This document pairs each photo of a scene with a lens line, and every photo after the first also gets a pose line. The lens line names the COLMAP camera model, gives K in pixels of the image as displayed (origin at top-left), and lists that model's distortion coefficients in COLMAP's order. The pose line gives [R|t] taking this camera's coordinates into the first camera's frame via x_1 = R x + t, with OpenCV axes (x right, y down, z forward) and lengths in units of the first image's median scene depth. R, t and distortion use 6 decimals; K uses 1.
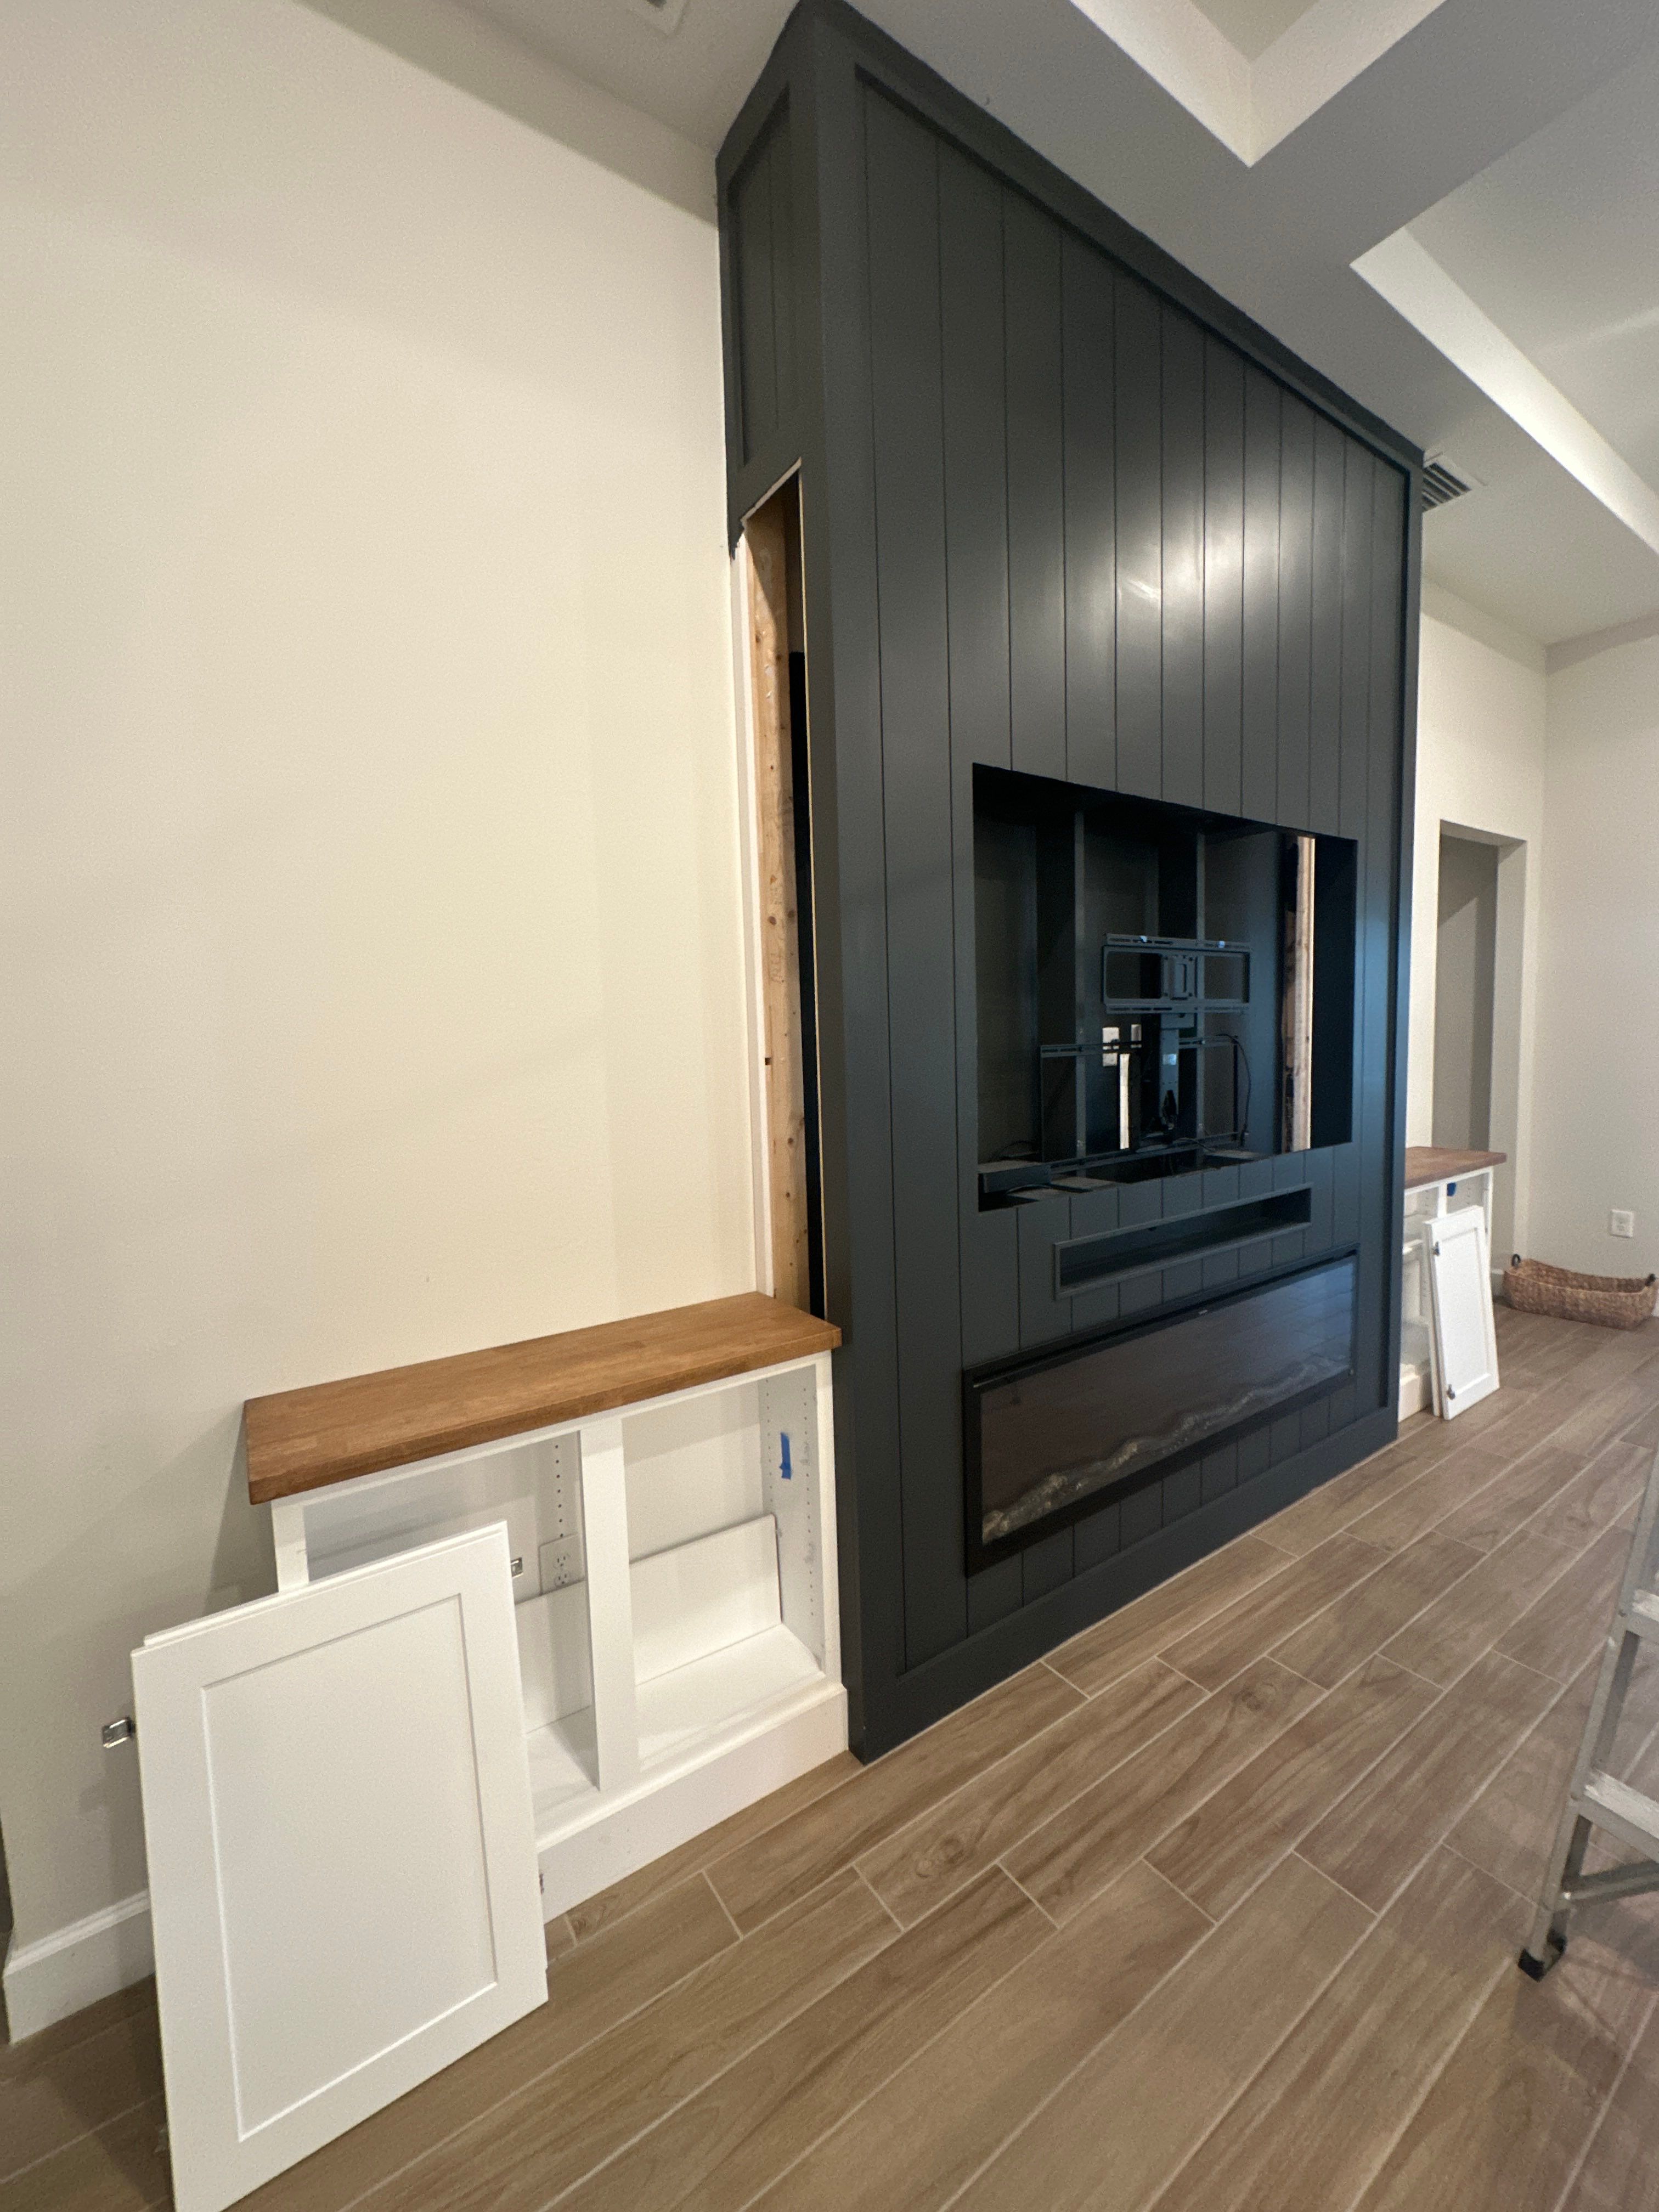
lens RADIAL K [[872.6, 0, 831.8], [0, 872.6, 1093.7], [0, 0, 1]] dist [-0.001584, 0.001297]
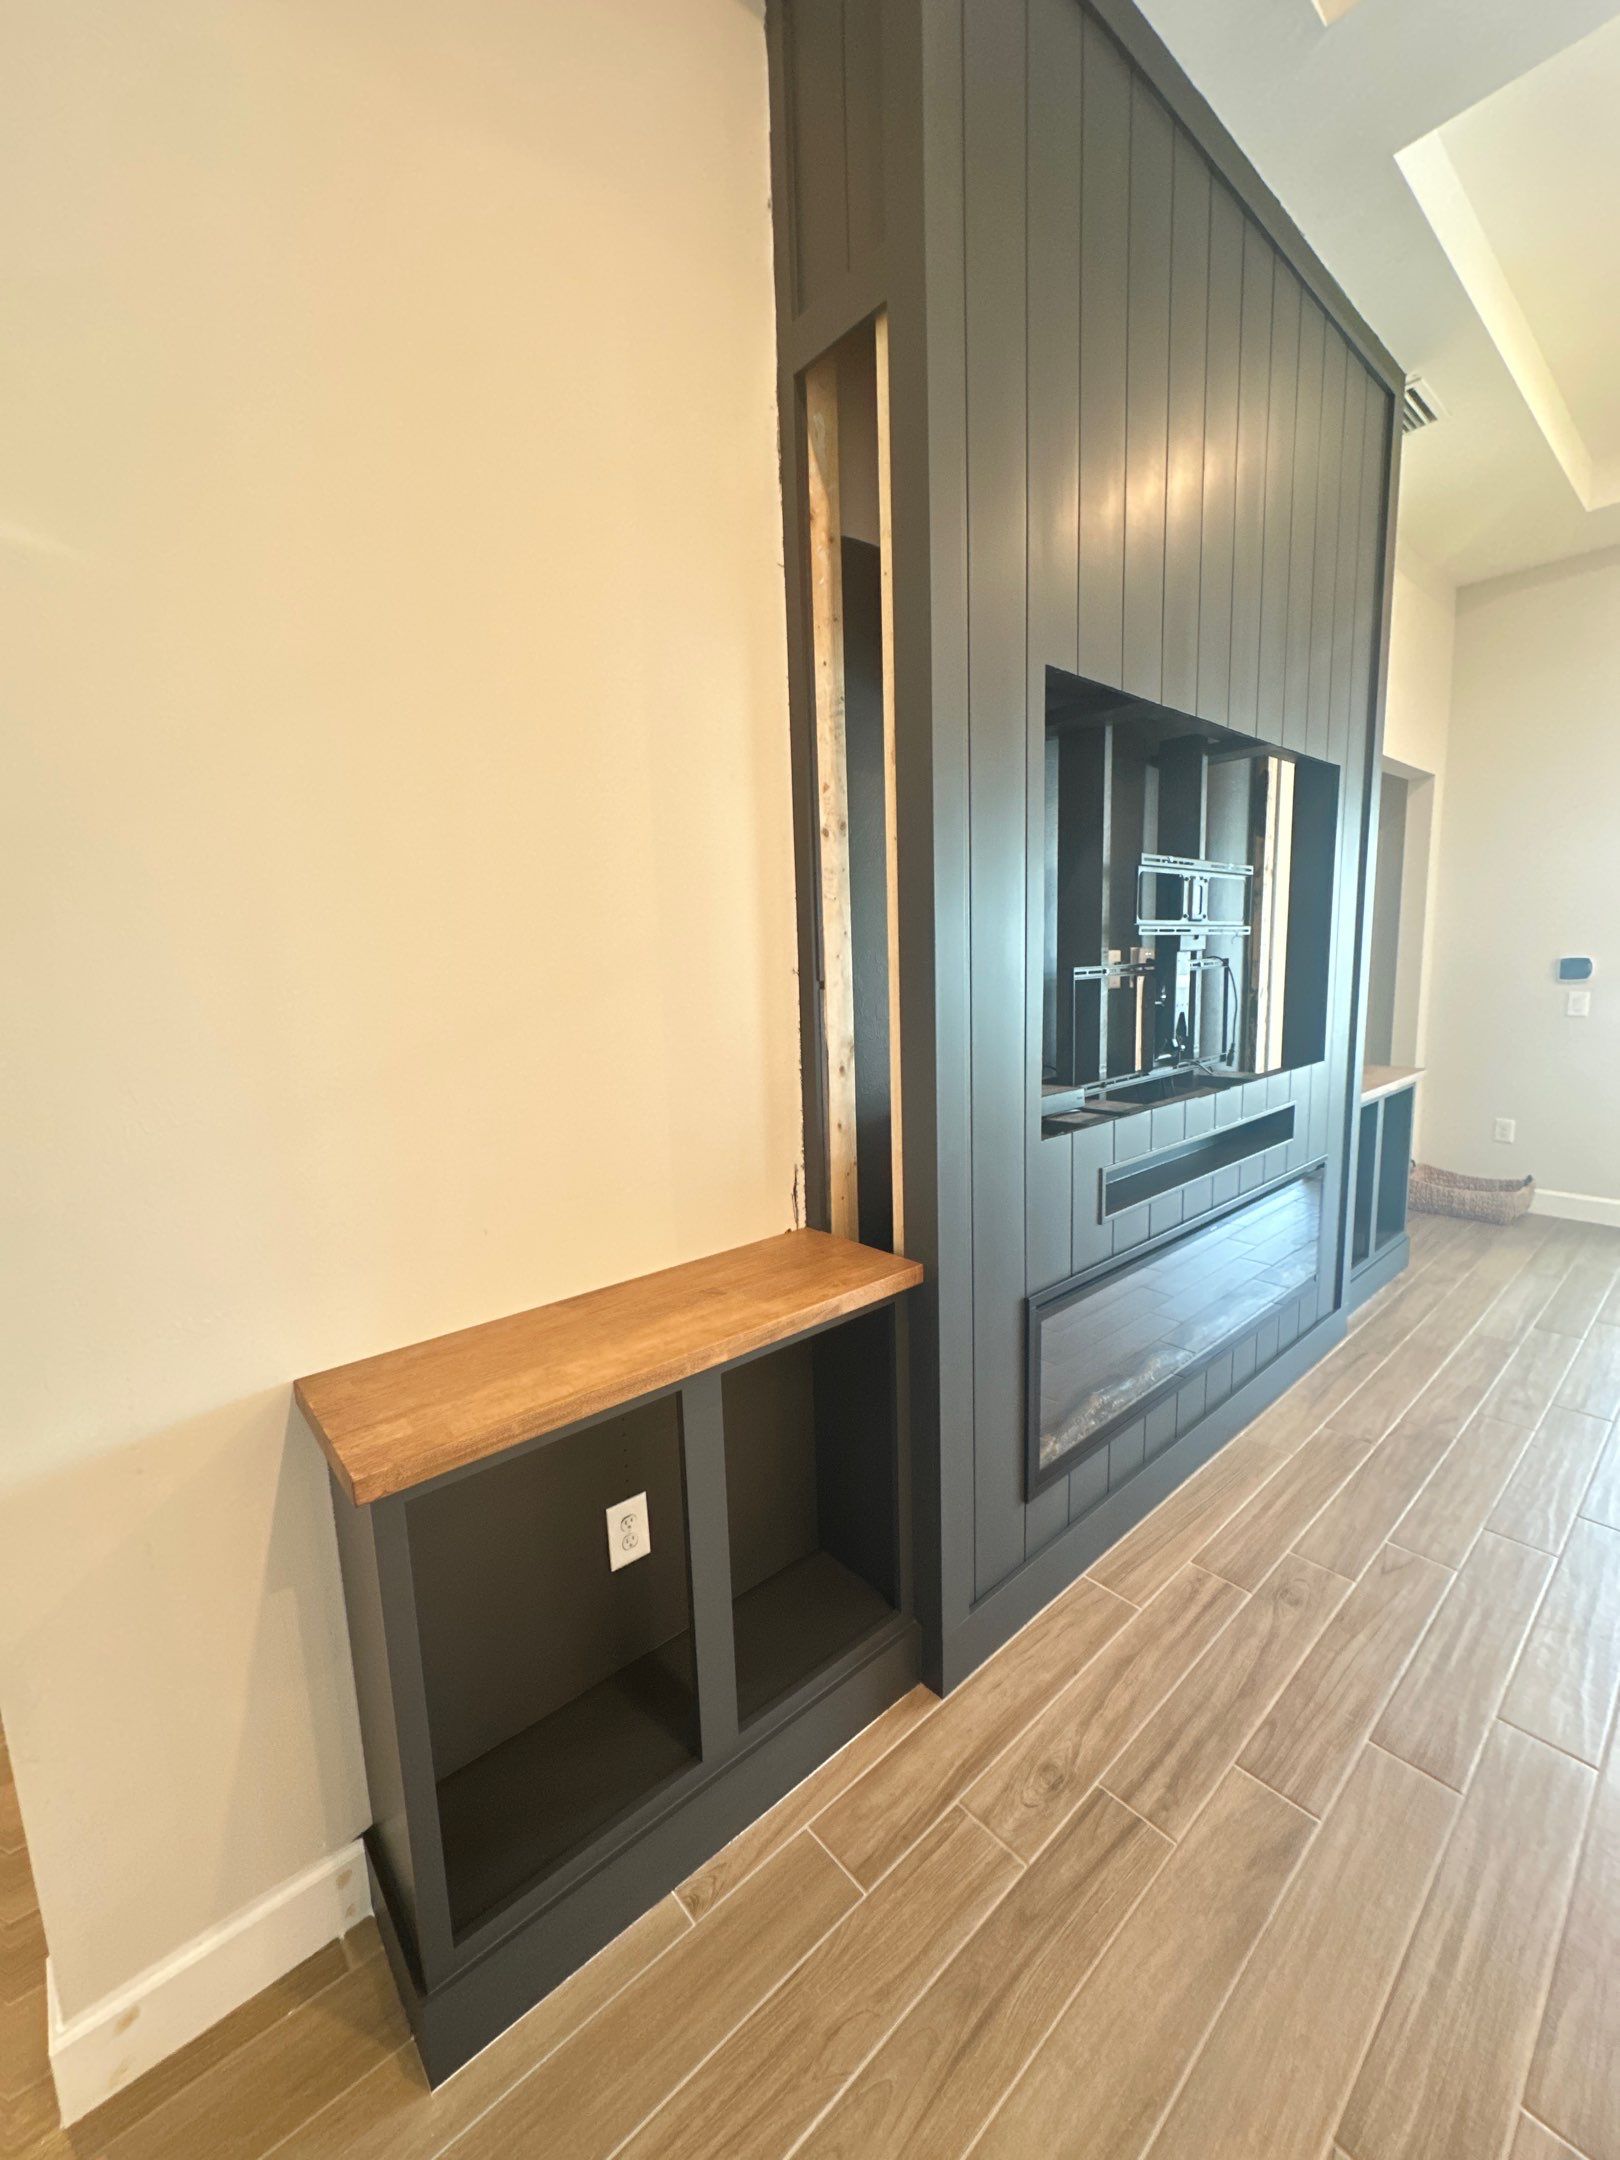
lens RADIAL K [[852.1, 0, 810.9], [0, 852.1, 1066.7], [0, 0, 1]] dist [-0.001584, 0.001297]
pose [[0.993265, -0.017066, 0.114601, -0.181099], [0.010779, 0.998414, 0.055255, -0.000160], [-0.115362, -0.053648, 0.991874, 0.084615]]
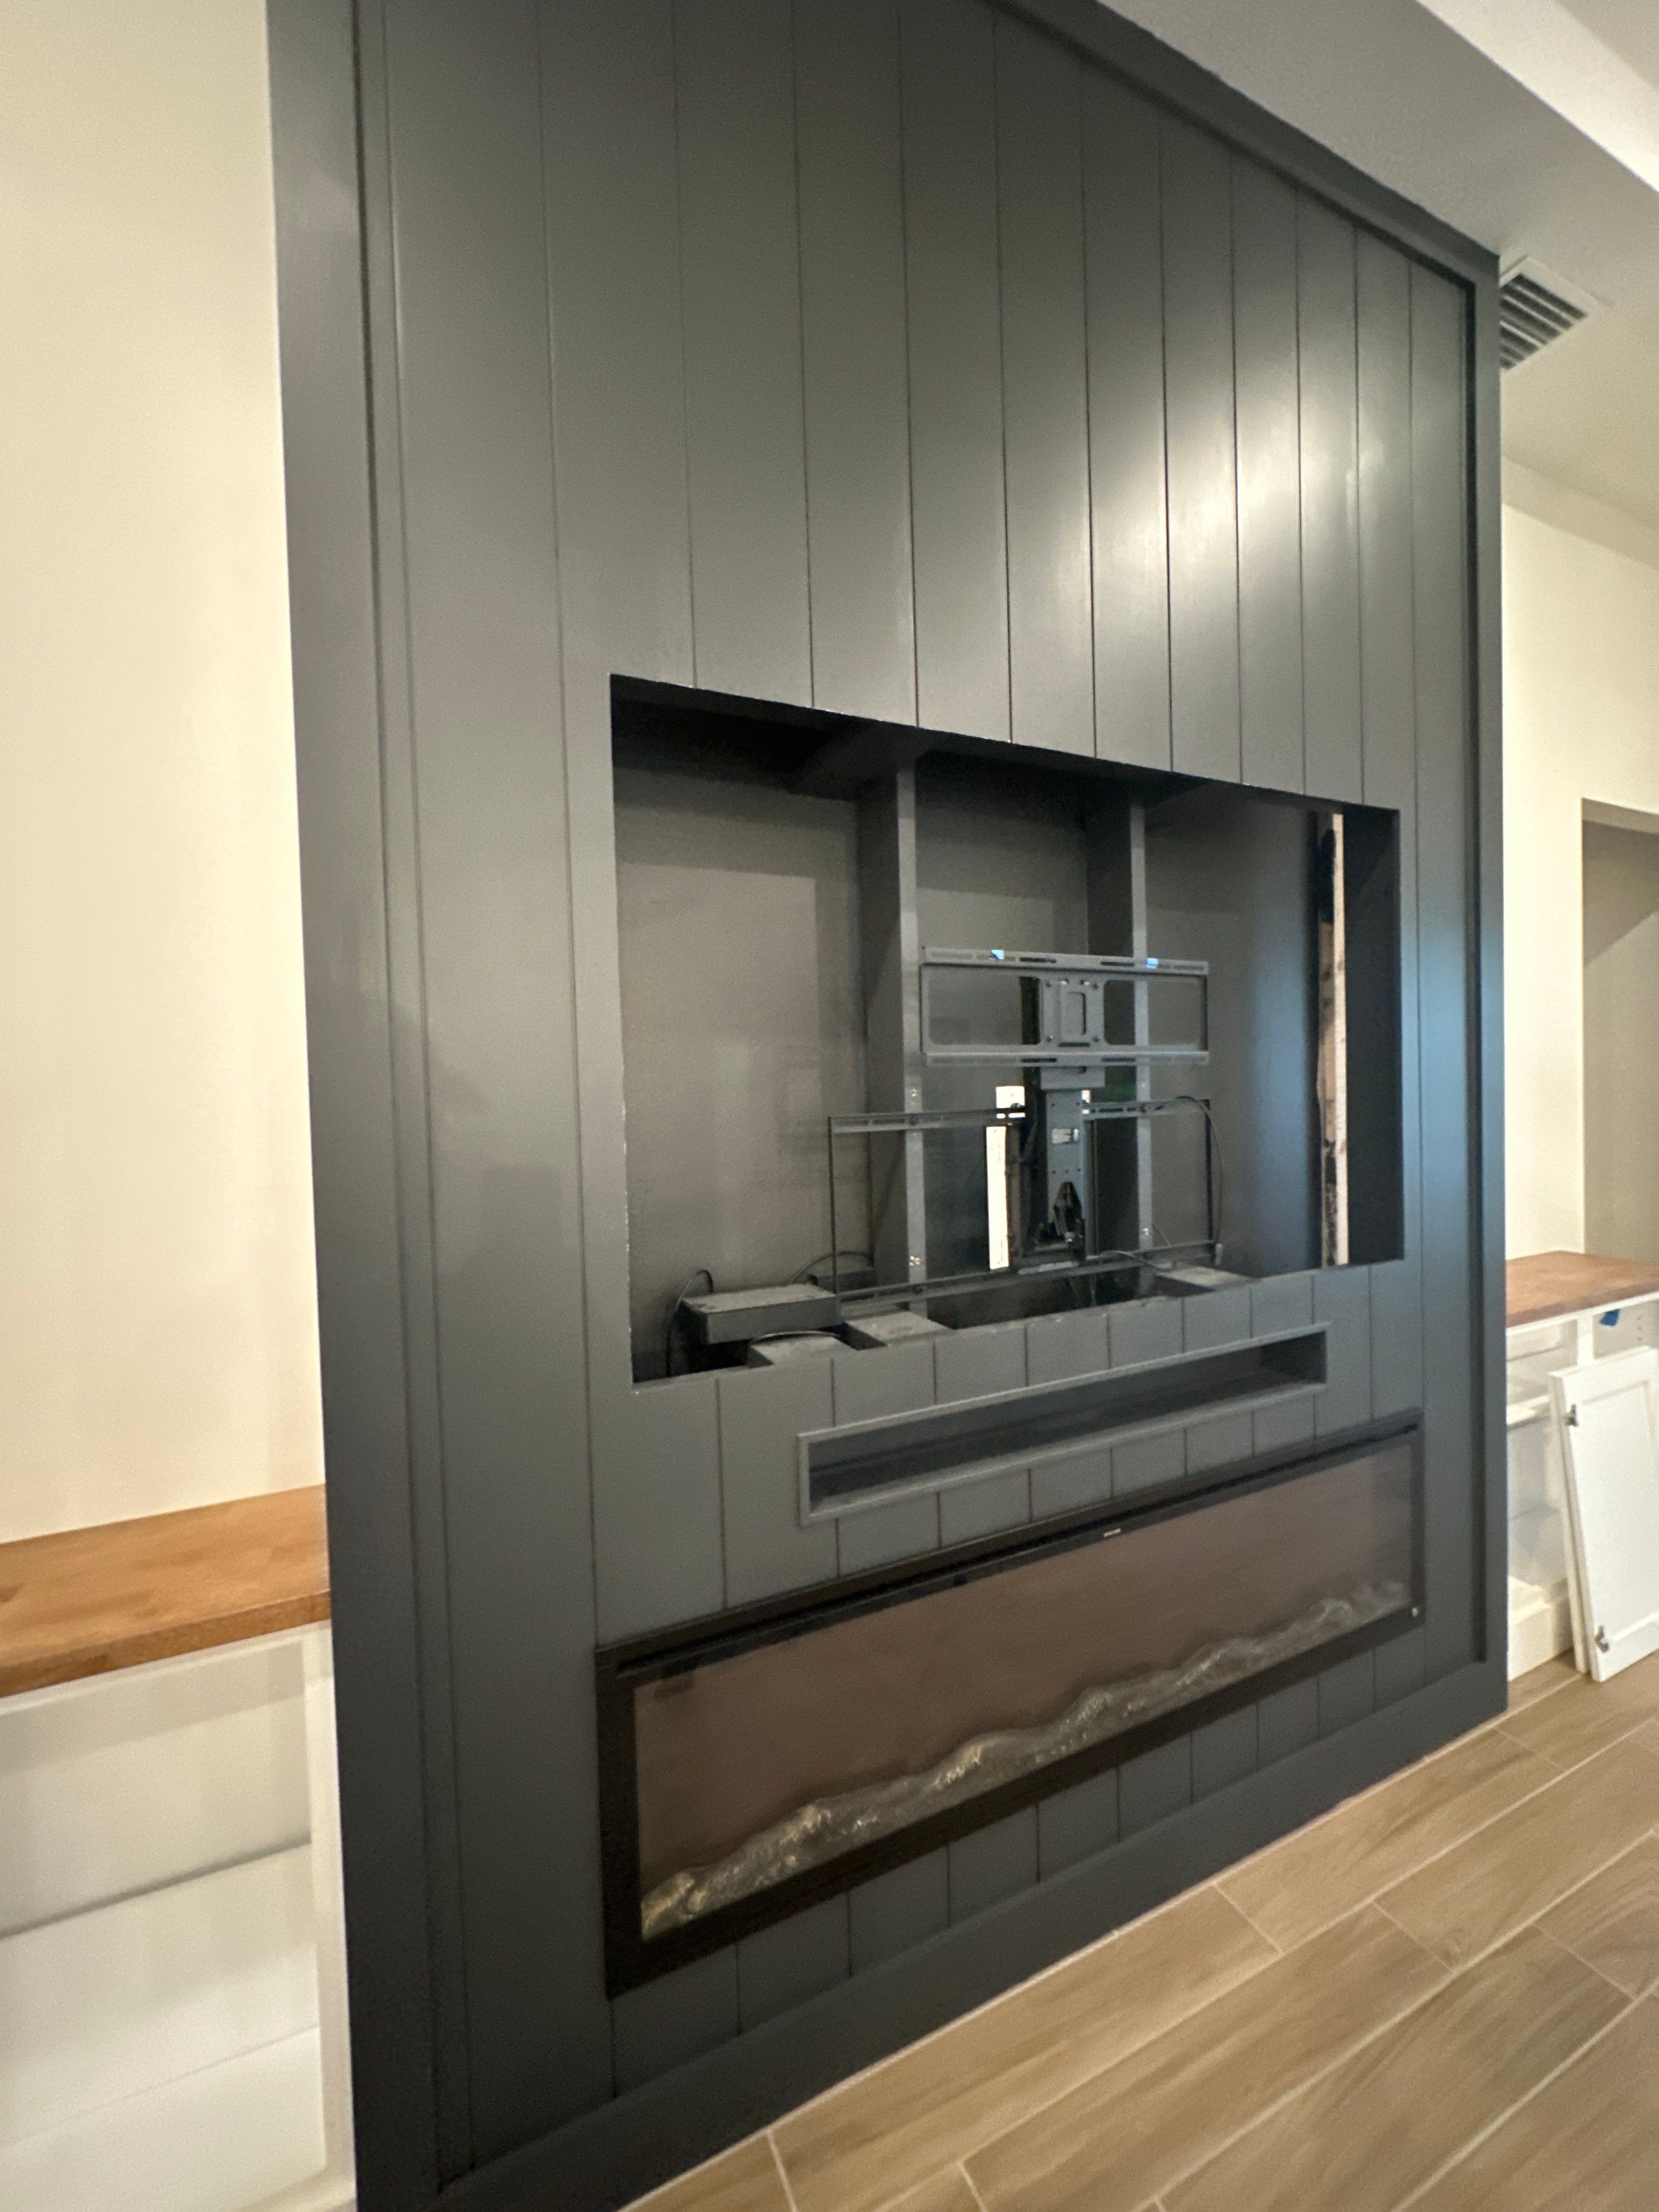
lens RADIAL K [[872.6, 0, 836.2], [0, 872.6, 1100.4], [0, 0, 1]] dist [-0.001584, 0.001297]
pose [[0.987185, 0.005192, -0.159496, 0.380748], [-0.013494, 0.998607, -0.051016, -0.035759], [0.159009, 0.052515, 0.985879, 0.374133]]
